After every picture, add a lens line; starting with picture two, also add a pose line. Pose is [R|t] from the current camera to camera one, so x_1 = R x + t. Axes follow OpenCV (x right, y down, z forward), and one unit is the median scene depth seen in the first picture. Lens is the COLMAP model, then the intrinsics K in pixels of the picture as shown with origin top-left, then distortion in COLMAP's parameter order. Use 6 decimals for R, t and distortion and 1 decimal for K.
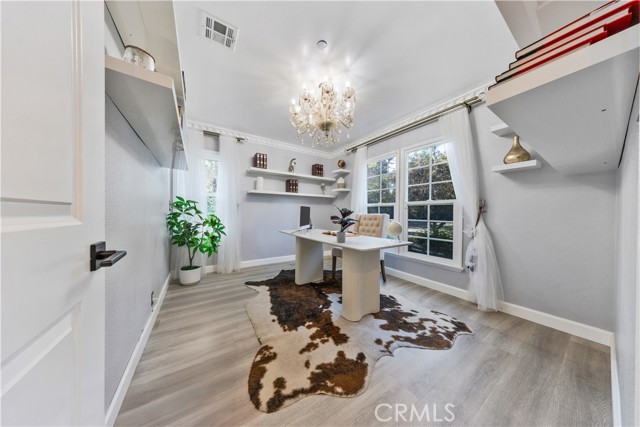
lens RADIAL K [[187.0, 0, 320.0], [0, 187.0, 213.5], [0, 0, 1]] dist [-0.001194, 0.000456]
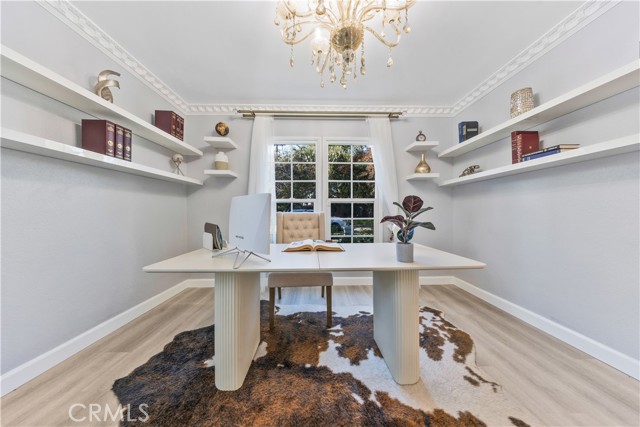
lens RADIAL K [[187.0, 0, 320.7], [0, 187.0, 213.0], [0, 0, 1]] dist [-0.001194, 0.000456]
pose [[0.521943, -0.012129, 0.852894, -0.372423], [0.006447, 0.999926, 0.010274, -0.001986], [-0.852956, 0.000136, 0.521982, 0.659134]]
